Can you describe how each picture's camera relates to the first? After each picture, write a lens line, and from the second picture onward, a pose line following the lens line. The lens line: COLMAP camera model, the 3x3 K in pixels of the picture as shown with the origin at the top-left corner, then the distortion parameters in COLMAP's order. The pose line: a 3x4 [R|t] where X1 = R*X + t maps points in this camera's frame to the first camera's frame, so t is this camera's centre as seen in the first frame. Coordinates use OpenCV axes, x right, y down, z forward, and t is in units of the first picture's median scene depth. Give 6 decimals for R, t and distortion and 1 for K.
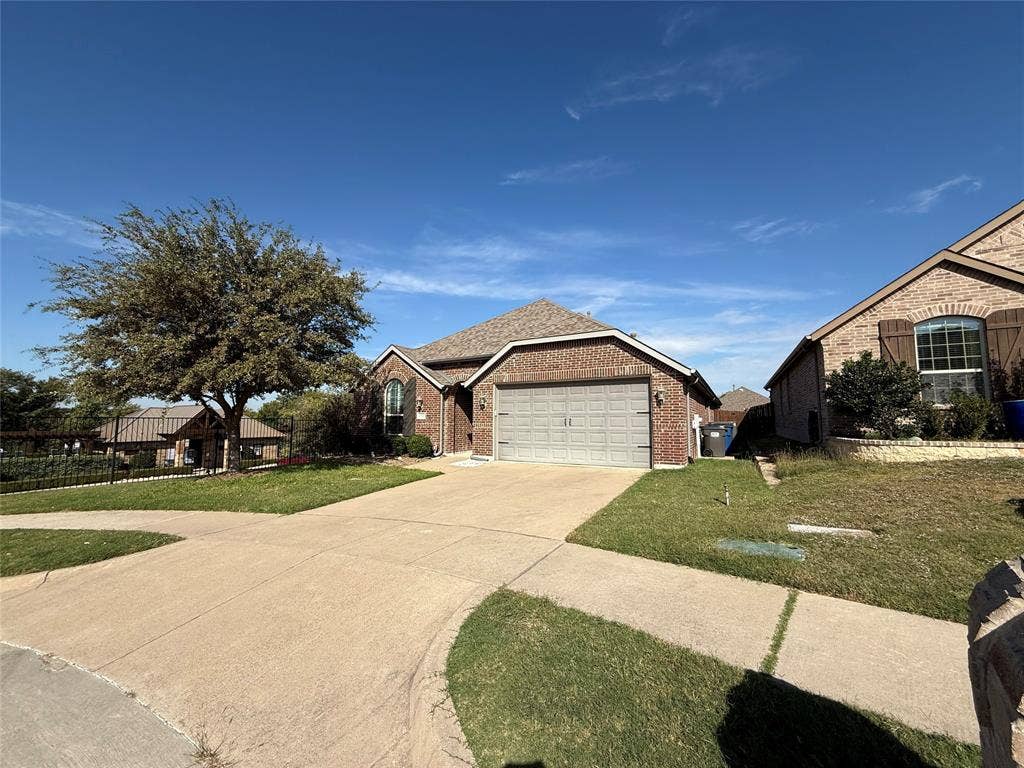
lens RADIAL K [[407.3, 0, 514.8], [0, 407.3, 386.6], [0, 0, 1]] dist [-0.000705, 0.000257]
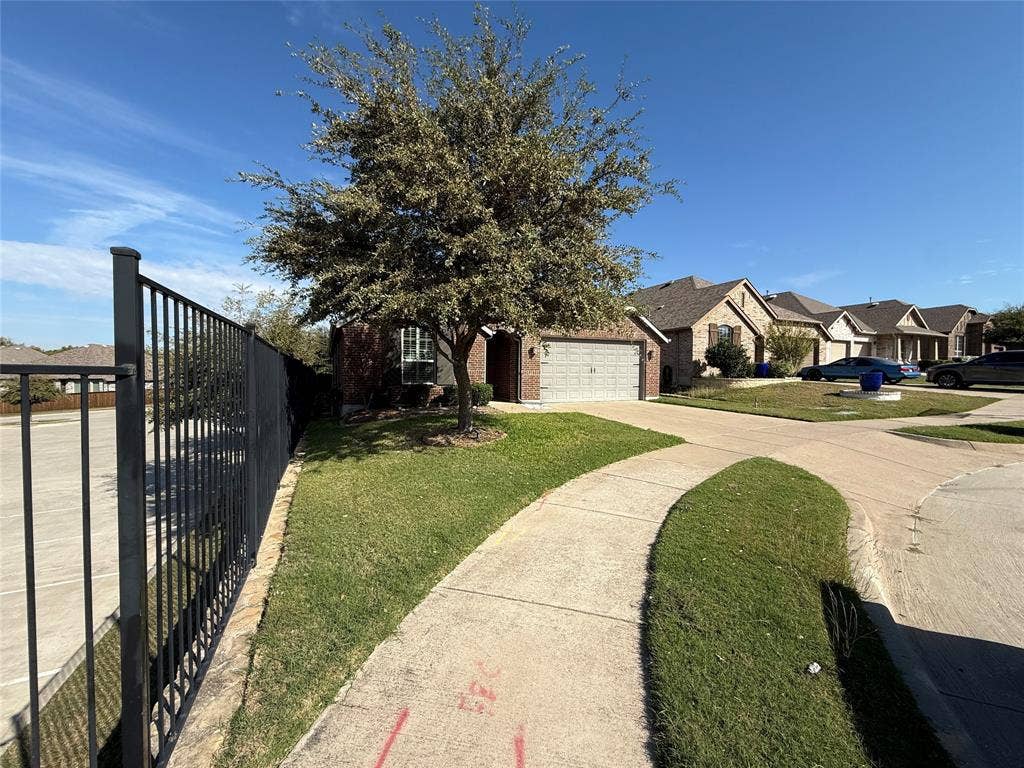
lens RADIAL K [[407.3, 0, 512.6], [0, 407.3, 382.1], [0, 0, 1]] dist [-0.000705, 0.000257]
pose [[0.590989, -0.014412, 0.806551, -1.068963], [-0.071095, 0.995019, 0.069874, 0.050740], [-0.803540, -0.098636, 0.587021, 0.423704]]
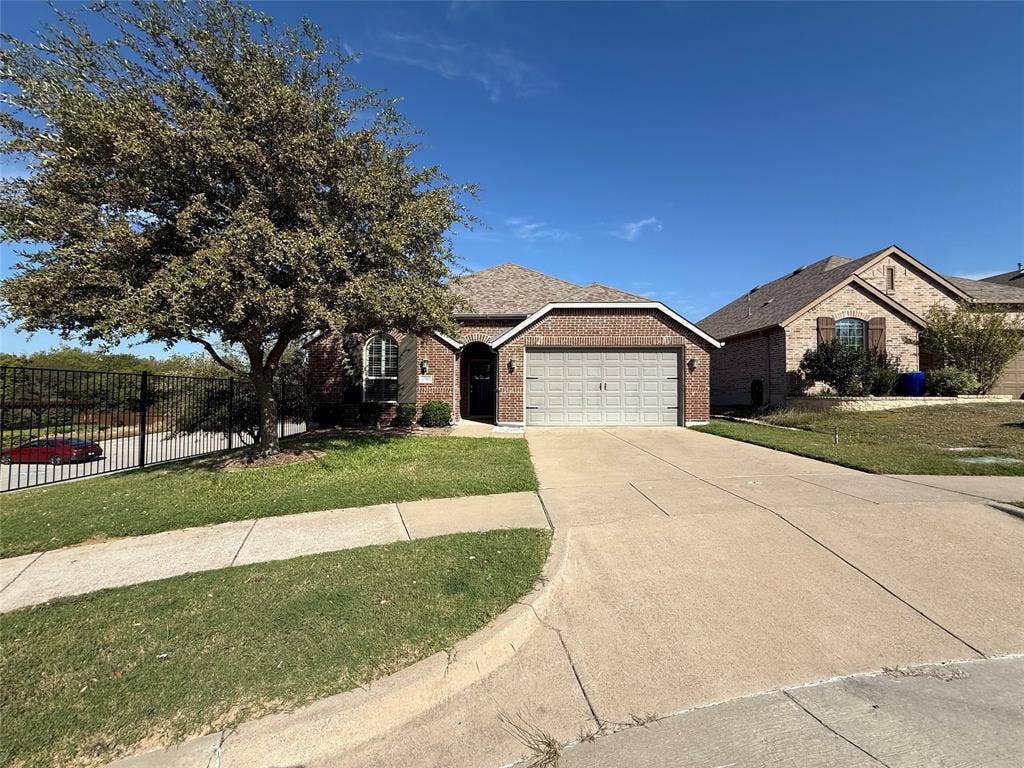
lens RADIAL K [[407.3, 0, 510.4], [0, 407.3, 384.6], [0, 0, 1]] dist [-0.000705, 0.000257]
pose [[0.869841, 0.011993, 0.493187, -0.583788], [-0.041161, 0.997983, 0.048329, 0.040664], [-0.491612, -0.062338, 0.868580, 0.203524]]
